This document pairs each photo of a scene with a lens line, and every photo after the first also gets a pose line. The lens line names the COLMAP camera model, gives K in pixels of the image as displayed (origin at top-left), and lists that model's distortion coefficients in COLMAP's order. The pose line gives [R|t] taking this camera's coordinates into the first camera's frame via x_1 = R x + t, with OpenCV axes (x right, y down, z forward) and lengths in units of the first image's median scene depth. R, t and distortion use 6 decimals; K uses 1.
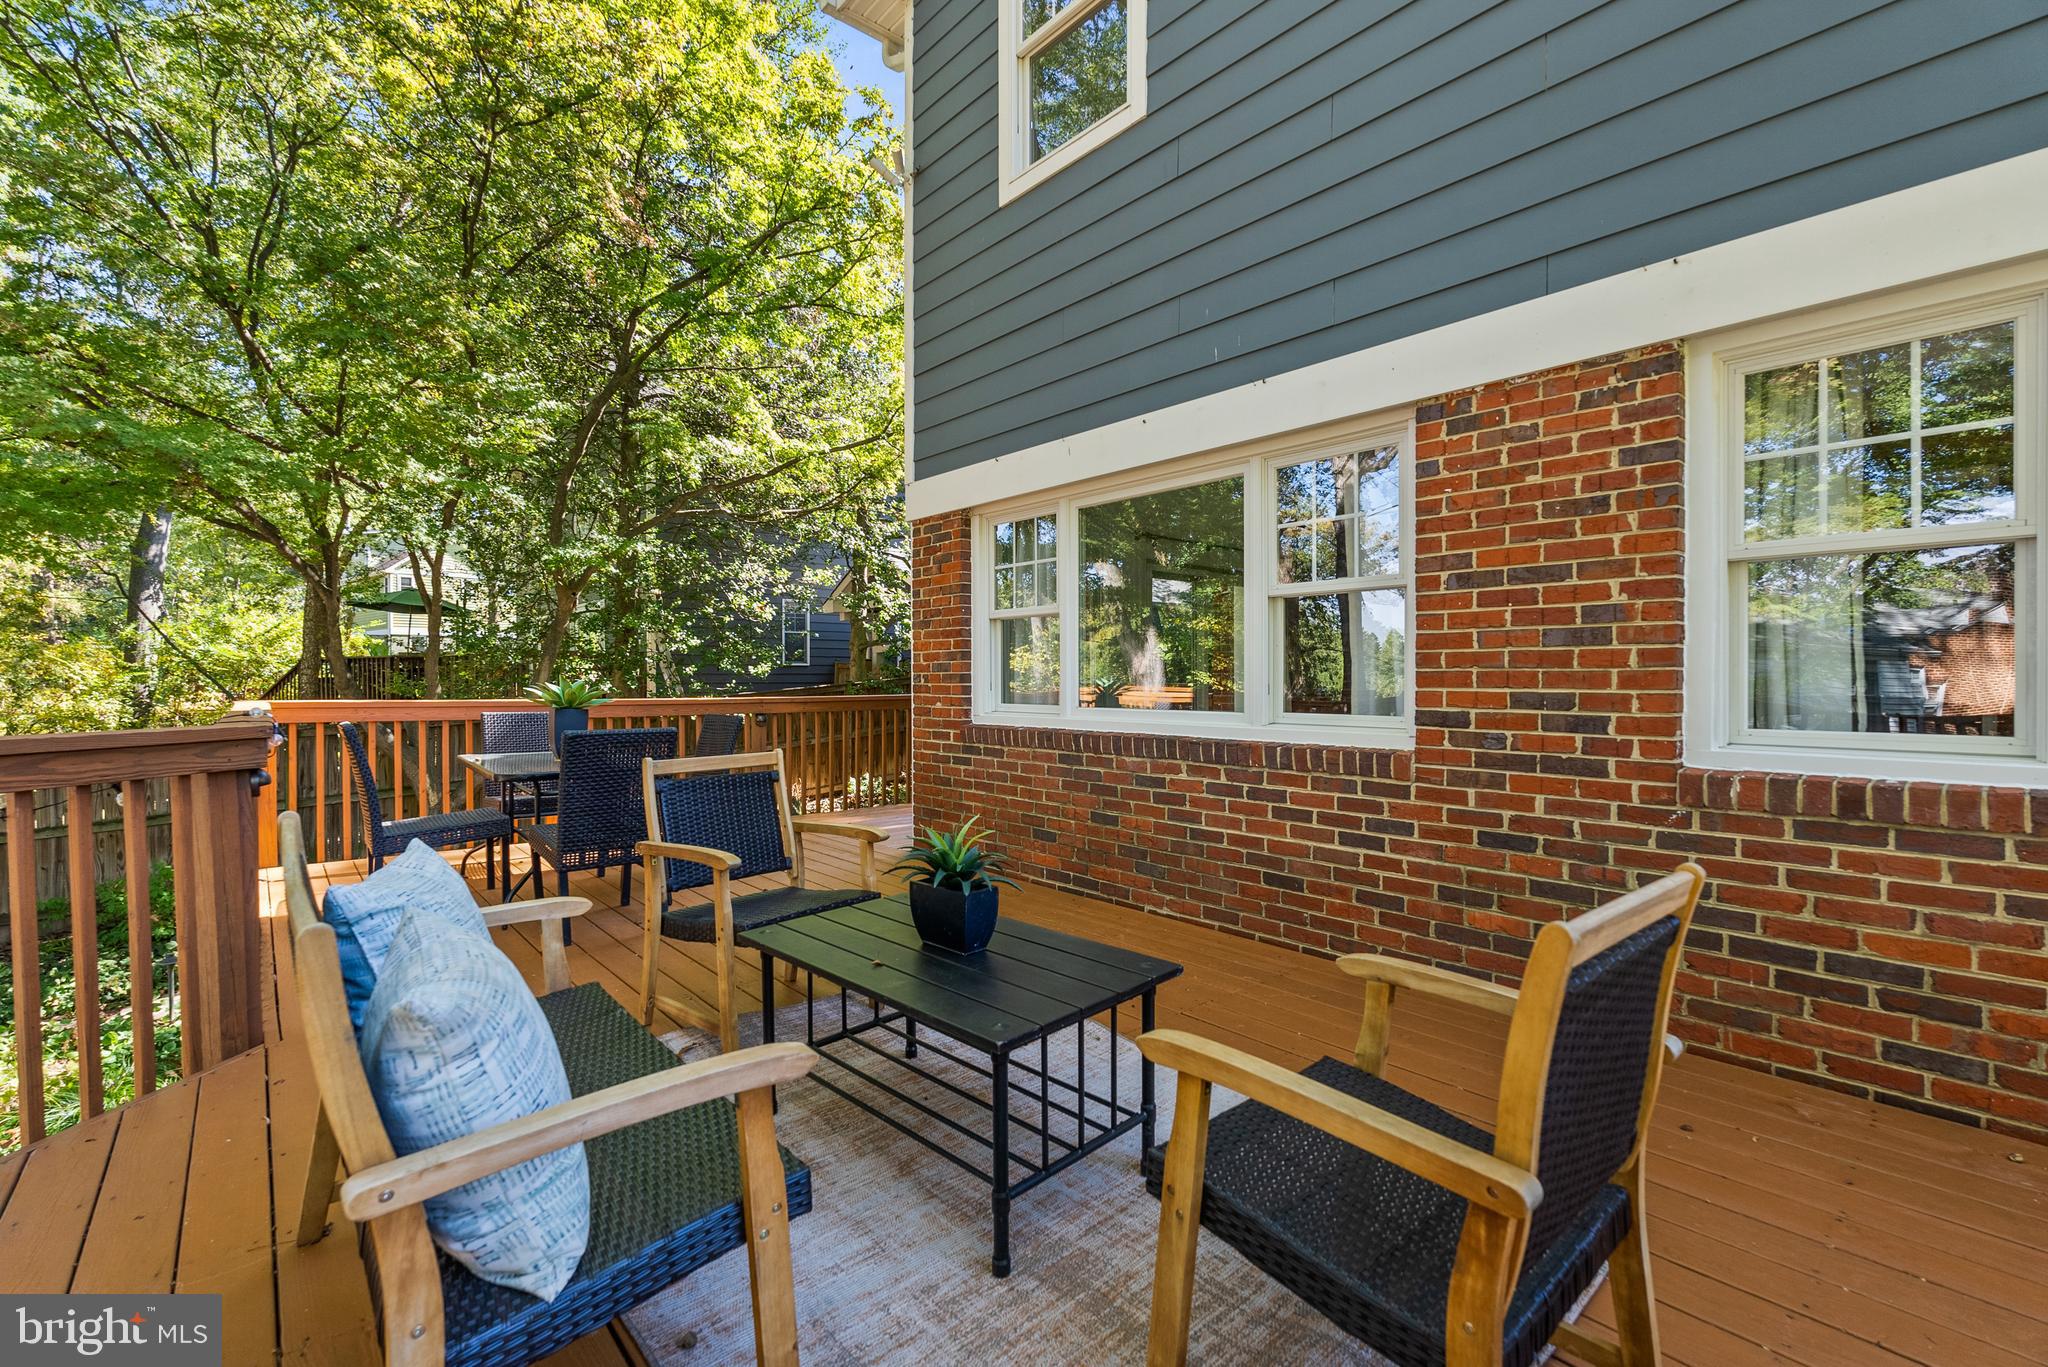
lens RADIAL K [[930.5, 0, 1025.8], [0, 930.5, 668.4], [0, 0, 1]] dist [-0.005596, 0.000320]
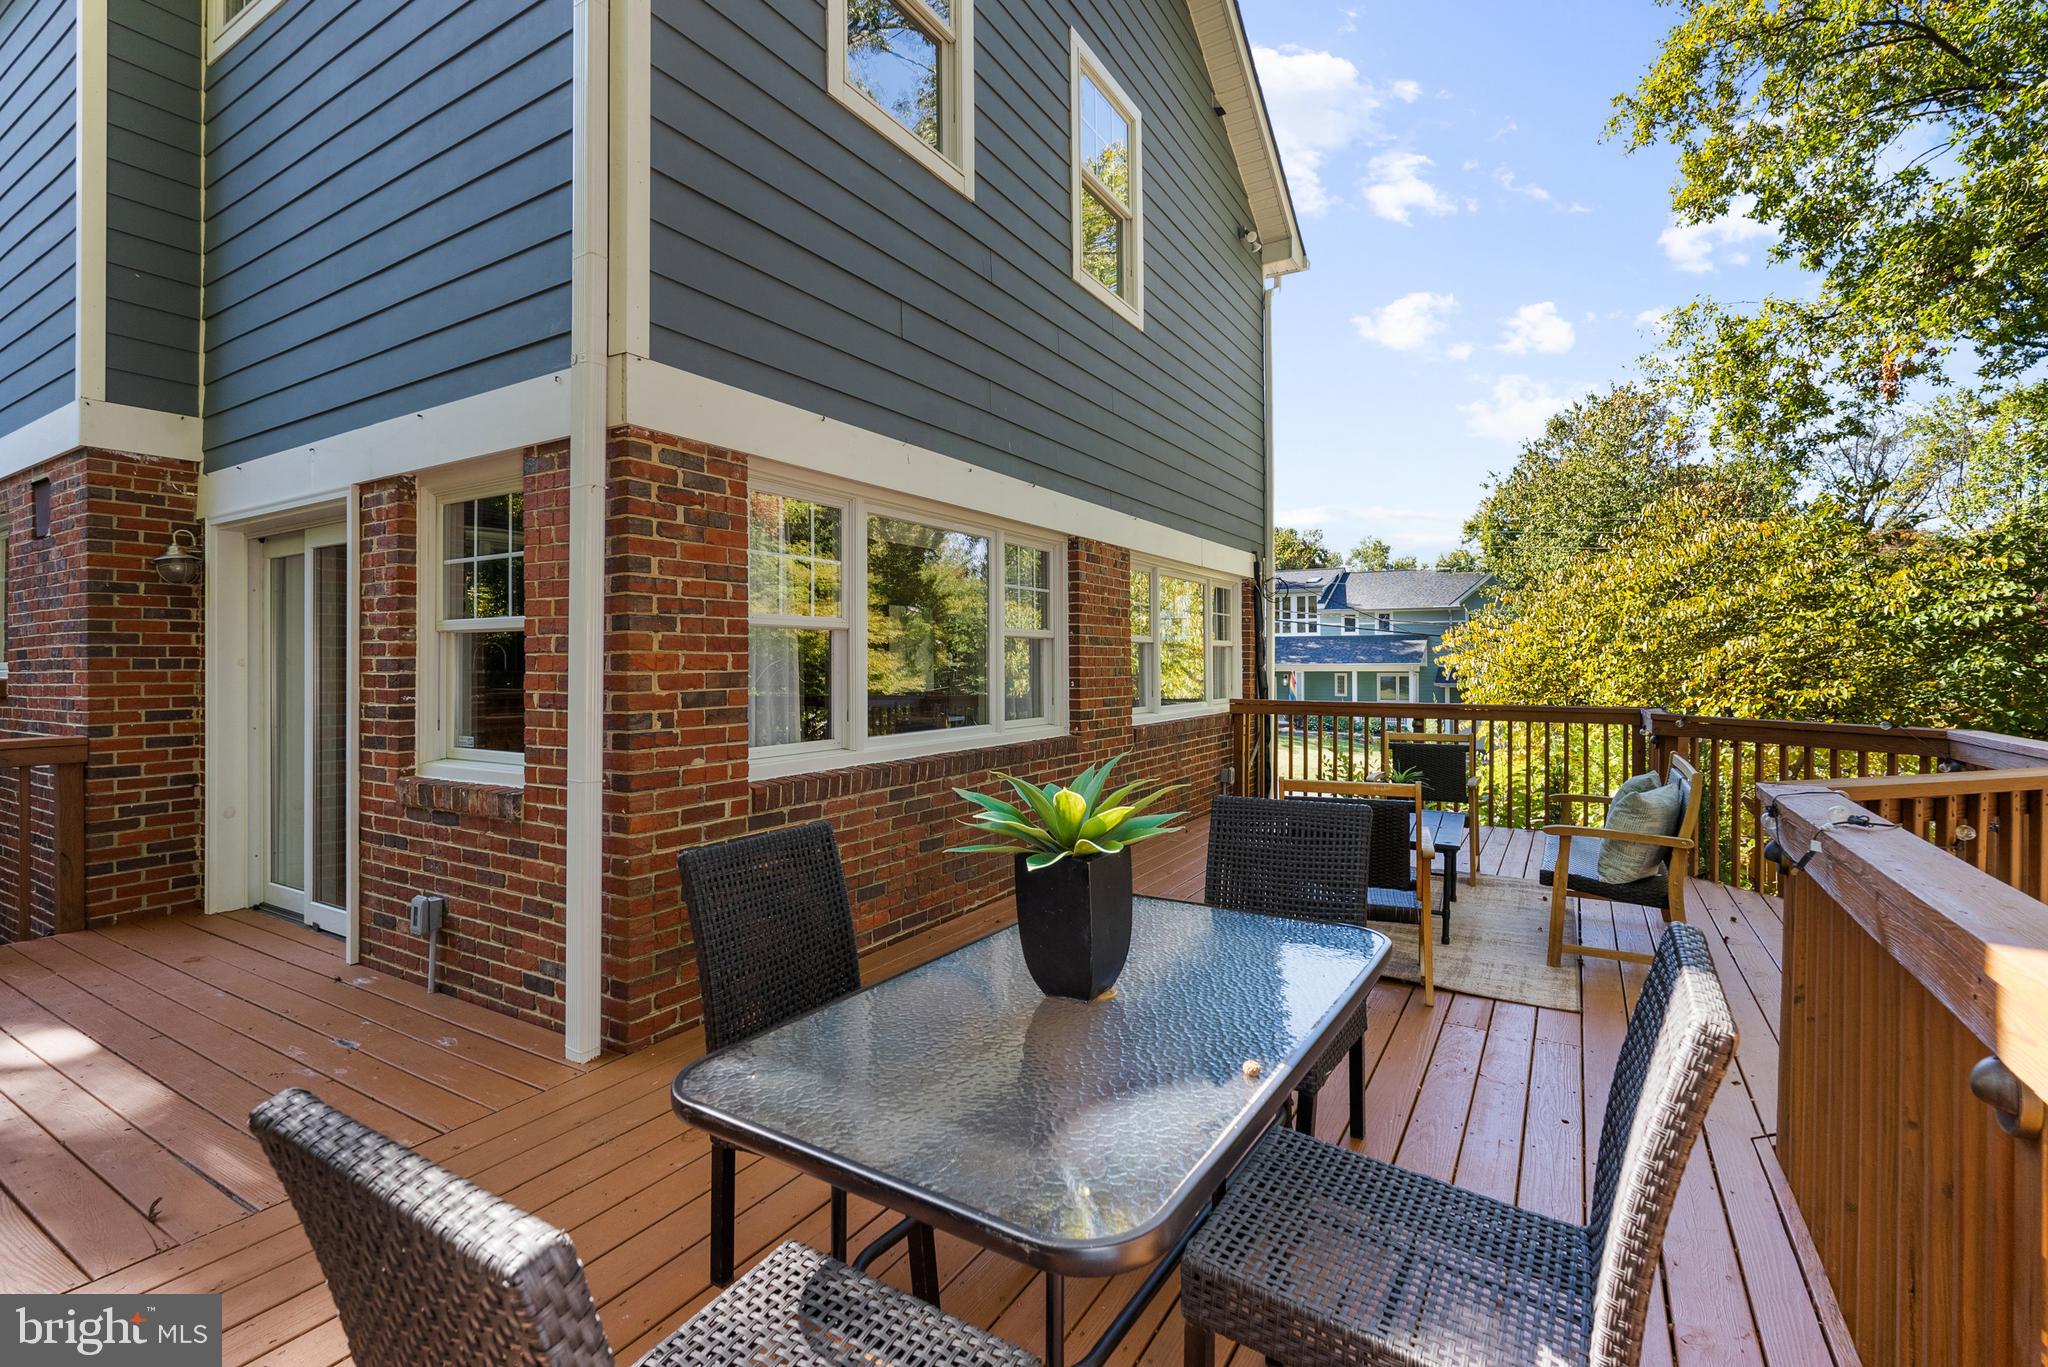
lens RADIAL K [[930.5, 0, 1026.3], [0, 930.5, 682.8], [0, 0, 1]] dist [-0.005596, 0.000320]
pose [[-0.332405, 0.004628, 0.943125, -0.840030], [0.017908, 0.999839, 0.001405, -0.009991], [-0.942967, 0.017356, -0.332434, 1.165103]]
